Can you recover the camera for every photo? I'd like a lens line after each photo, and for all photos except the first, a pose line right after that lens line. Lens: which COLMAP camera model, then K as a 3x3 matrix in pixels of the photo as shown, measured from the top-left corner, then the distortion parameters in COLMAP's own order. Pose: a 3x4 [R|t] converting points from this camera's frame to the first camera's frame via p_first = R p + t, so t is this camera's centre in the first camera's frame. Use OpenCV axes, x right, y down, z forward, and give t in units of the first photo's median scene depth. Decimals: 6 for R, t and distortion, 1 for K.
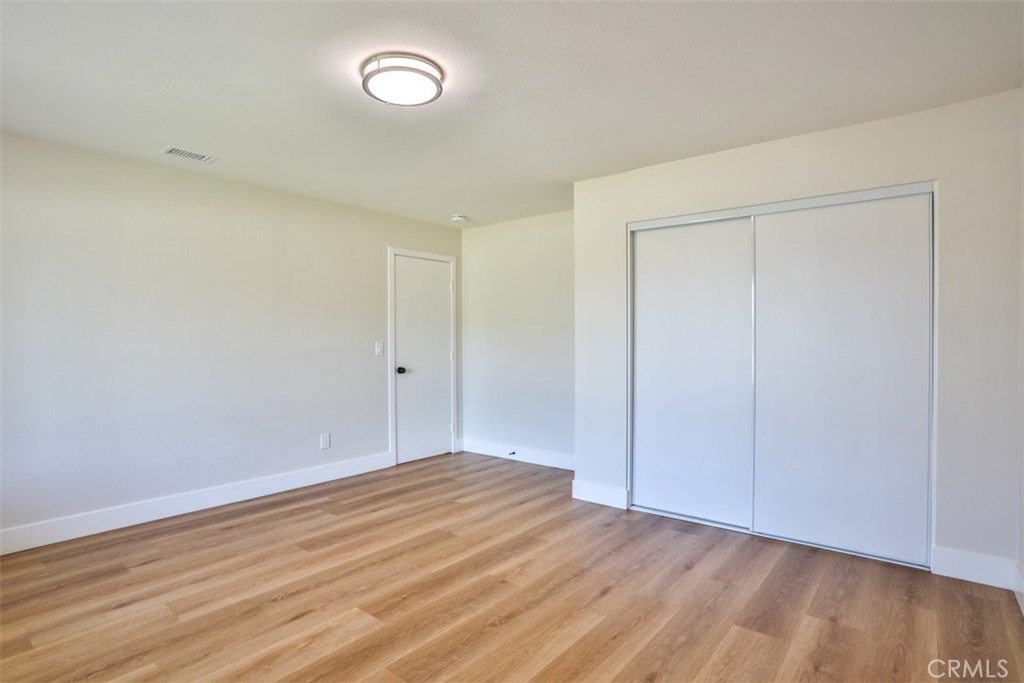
lens RADIAL K [[524.4, 0, 506.7], [0, 524.4, 337.6], [0, 0, 1]] dist [-0.022571, -0.000745]
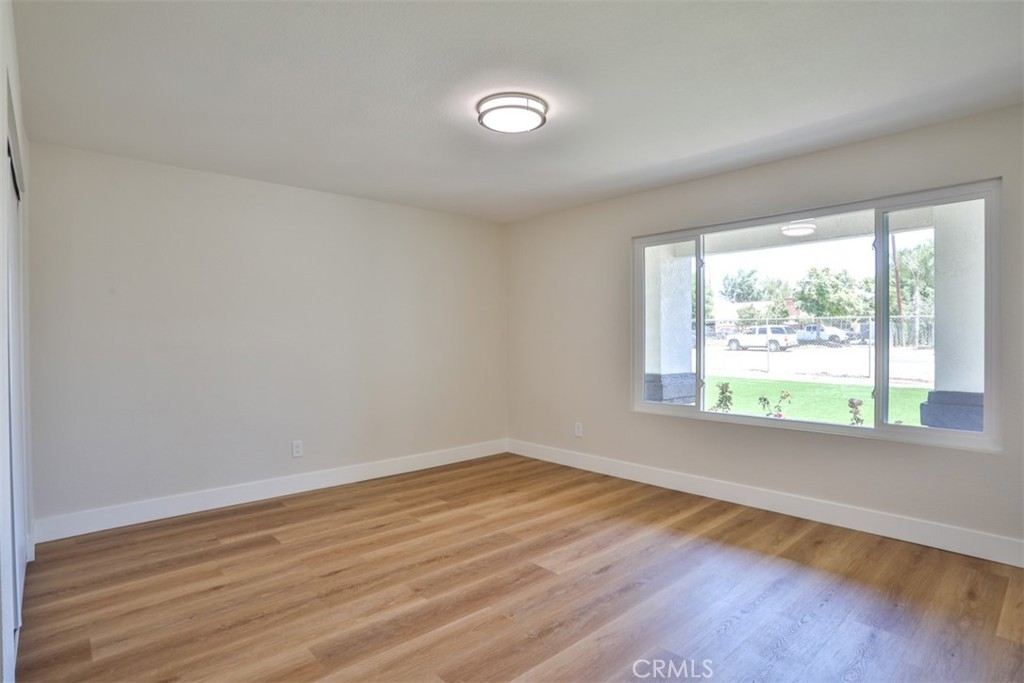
lens RADIAL K [[524.4, 0, 510.6], [0, 524.4, 339.8], [0, 0, 1]] dist [-0.022571, -0.000745]
pose [[-0.989829, 0.011957, 0.141759, -0.325134], [0.011413, 0.999924, -0.004653, 0.012245], [-0.141804, -0.002988, -0.989890, 1.966247]]
